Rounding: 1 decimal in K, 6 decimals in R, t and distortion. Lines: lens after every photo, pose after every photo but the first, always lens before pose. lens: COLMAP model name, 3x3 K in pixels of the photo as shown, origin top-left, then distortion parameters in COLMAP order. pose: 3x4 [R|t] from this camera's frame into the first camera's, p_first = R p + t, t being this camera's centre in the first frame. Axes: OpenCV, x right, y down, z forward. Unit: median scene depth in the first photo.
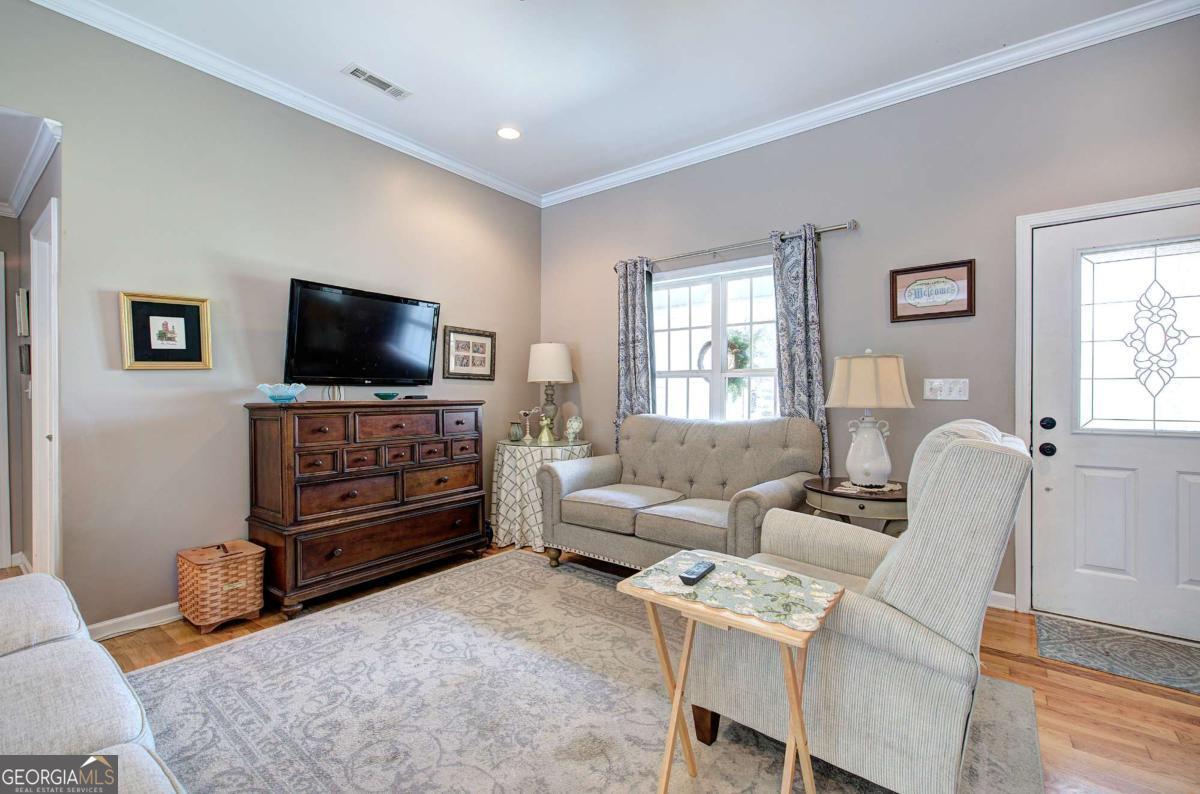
lens RADIAL K [[520.2, 0, 627.8], [0, 520.2, 391.3], [0, 0, 1]] dist [0.018657, 0.000180]
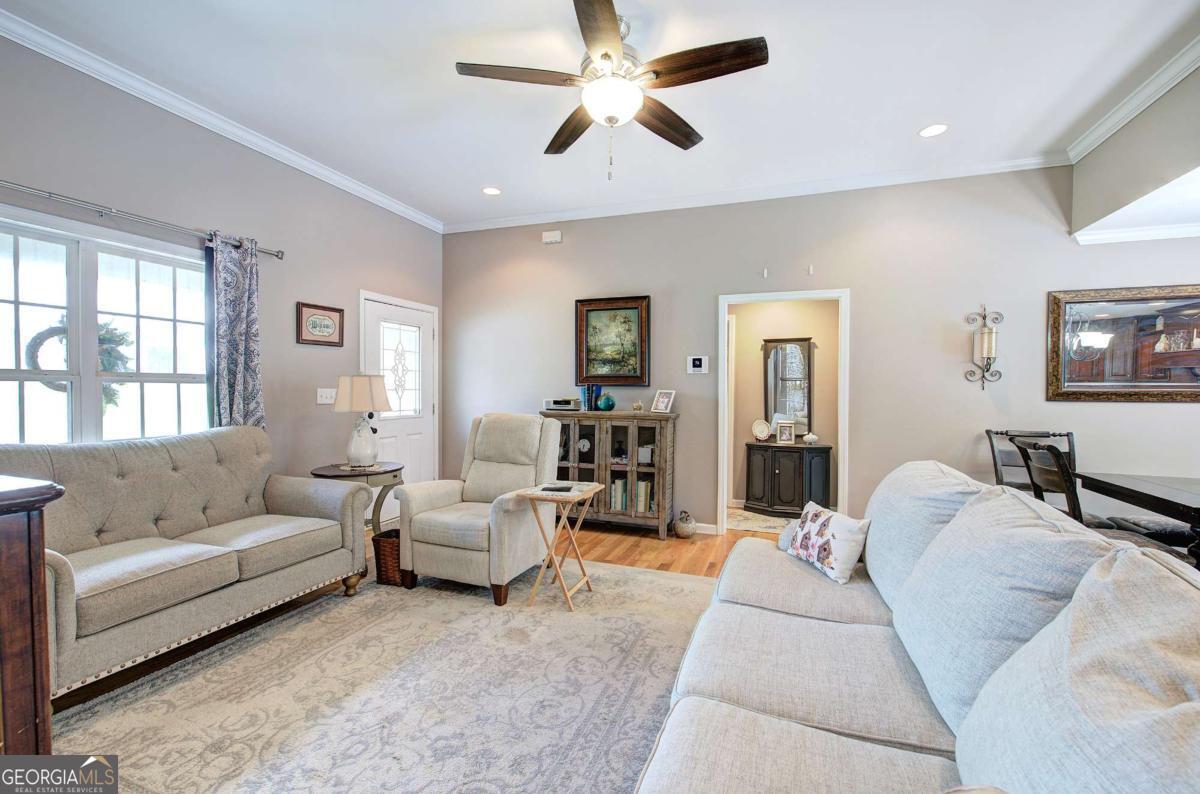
lens RADIAL K [[510.3, 0, 600.0], [0, 510.3, 395.4], [0, 0, 1]] dist [-0.012533, 0.000255]
pose [[-0.291024, -0.007715, 0.956685, -0.804623], [0.005885, 0.999934, 0.009854, -0.013115], [-0.956698, 0.008498, -0.290960, 0.619736]]
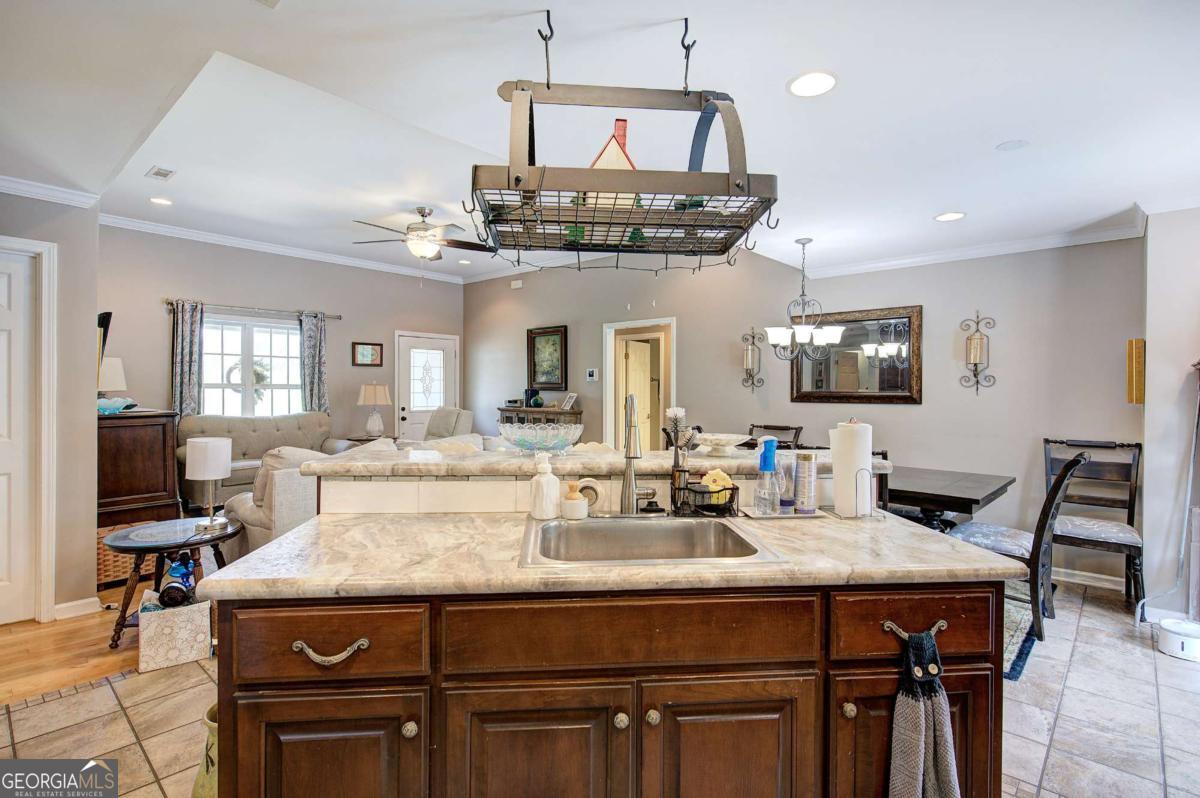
lens RADIAL K [[581.9, 0, 605.6], [0, 581.9, 395.7], [0, 0, 1]] dist [-0.032836, -0.000185]
pose [[0.084472, -0.000836, 0.996426, -1.671006], [0.003158, 0.999995, 0.000571, -0.004728], [-0.996421, 0.003098, 0.084474, -0.229379]]
